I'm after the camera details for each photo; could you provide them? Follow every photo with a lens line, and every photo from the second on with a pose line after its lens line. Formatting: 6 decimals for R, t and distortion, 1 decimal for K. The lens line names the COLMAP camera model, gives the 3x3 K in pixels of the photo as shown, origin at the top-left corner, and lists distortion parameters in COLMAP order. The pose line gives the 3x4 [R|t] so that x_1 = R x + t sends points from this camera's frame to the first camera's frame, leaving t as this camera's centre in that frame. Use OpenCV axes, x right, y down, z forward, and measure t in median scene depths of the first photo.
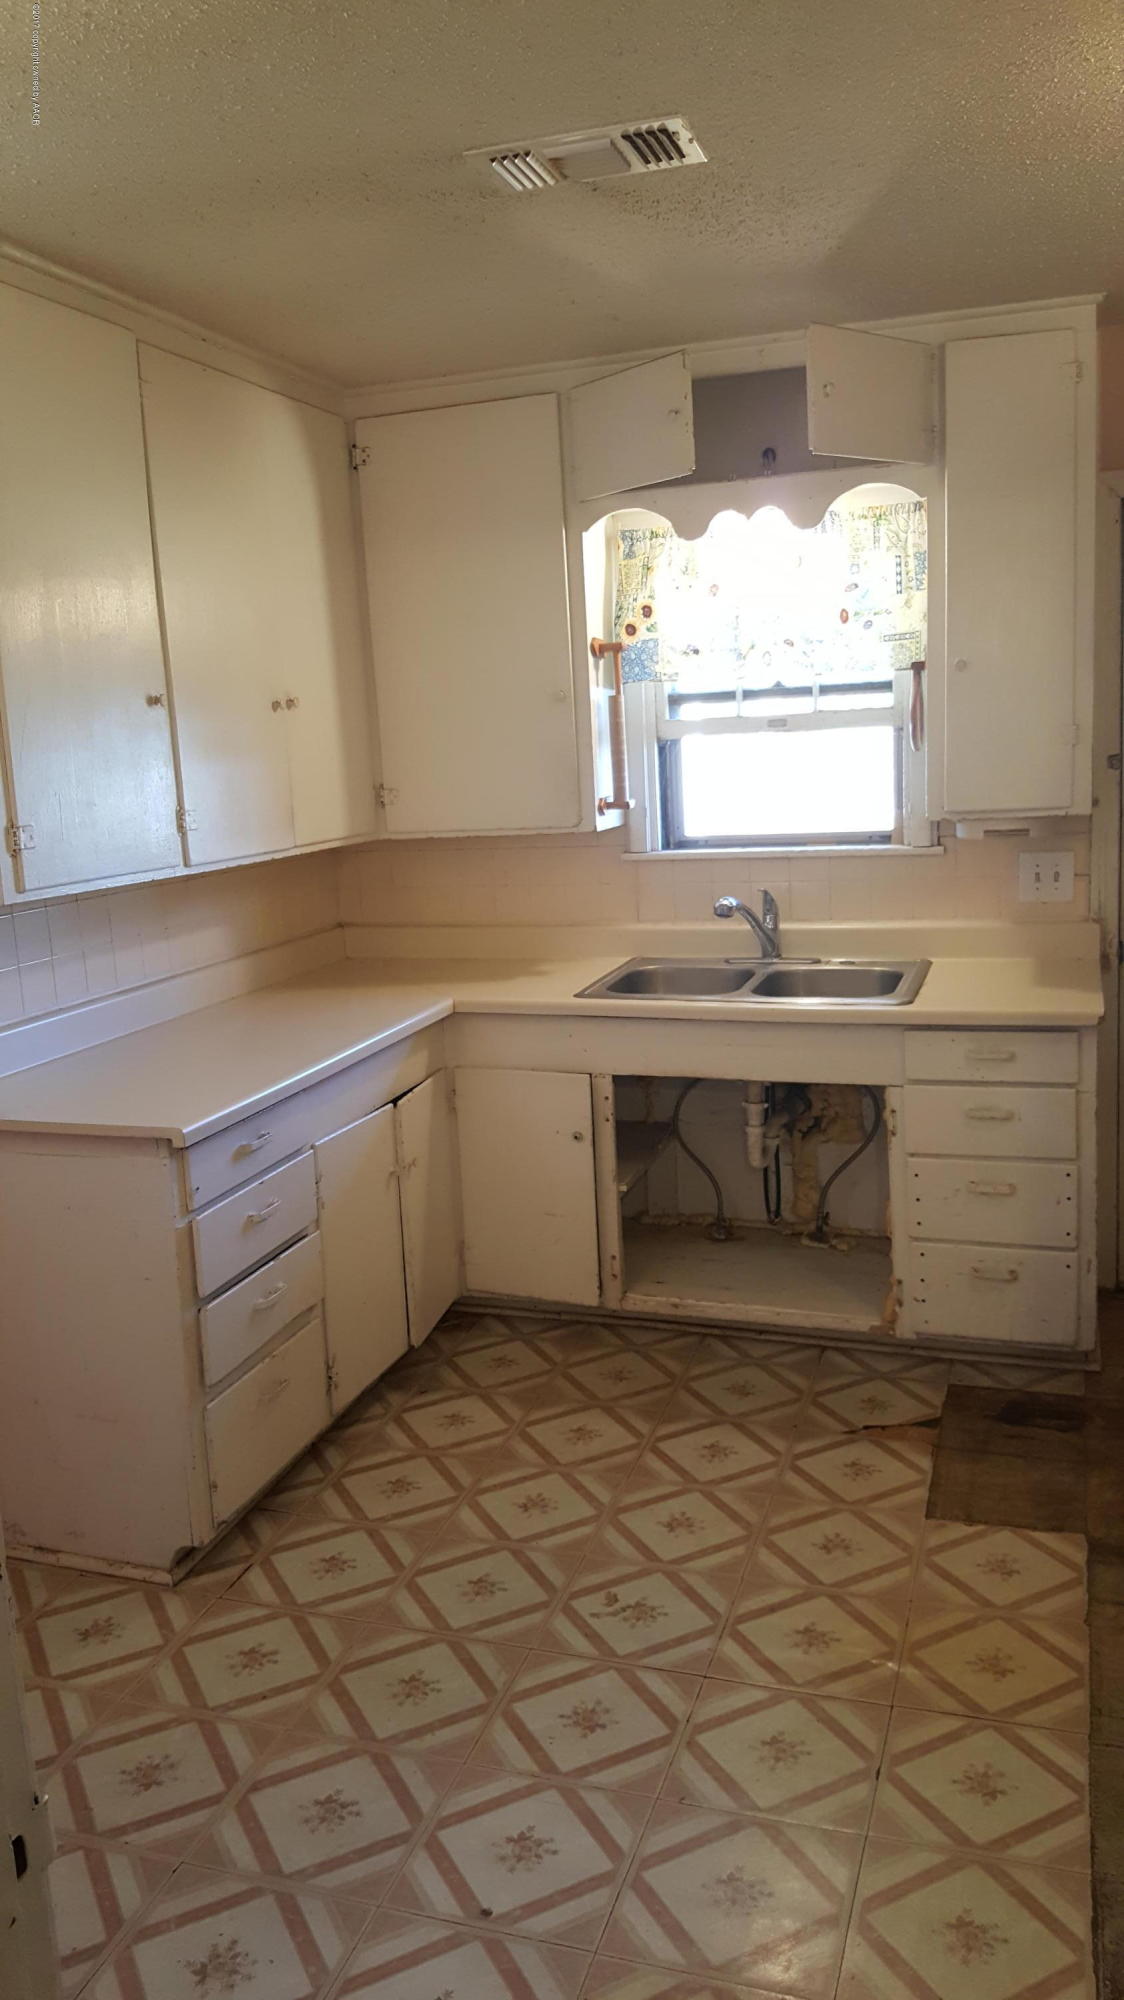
lens RADIAL K [[1494.1, 0, 562.0], [0, 1494.1, 1000.0], [0, 0, 1]] dist [0.103420, -0.000976]
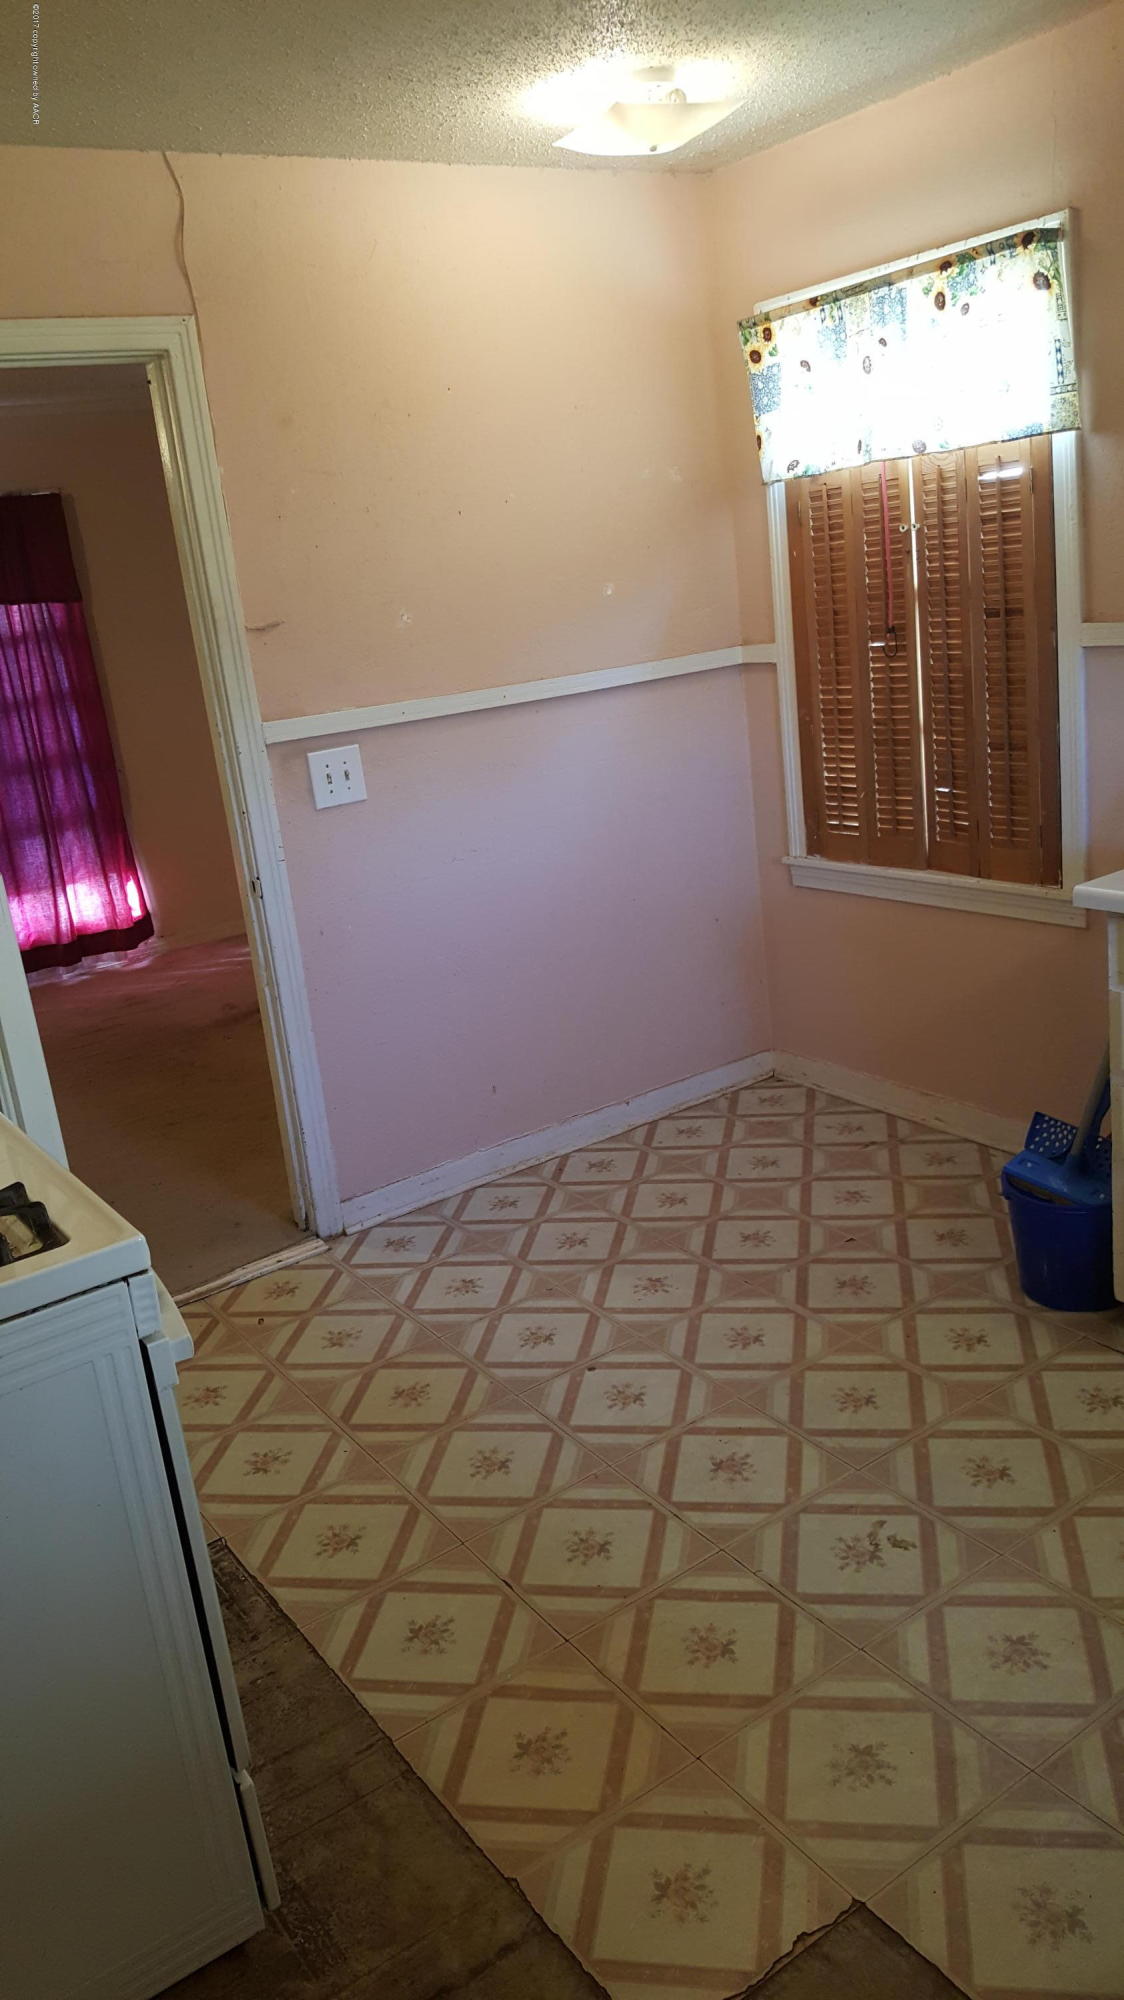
lens RADIAL K [[1494.1, 0, 562.0], [0, 1494.1, 1000.0], [0, 0, 1]] dist [0.103420, -0.000976]
pose [[-0.569077, 0.335147, -0.750885, 0.777673], [-0.019950, 0.907273, 0.420068, -0.270659], [0.822042, 0.254031, -0.509622, 1.376359]]
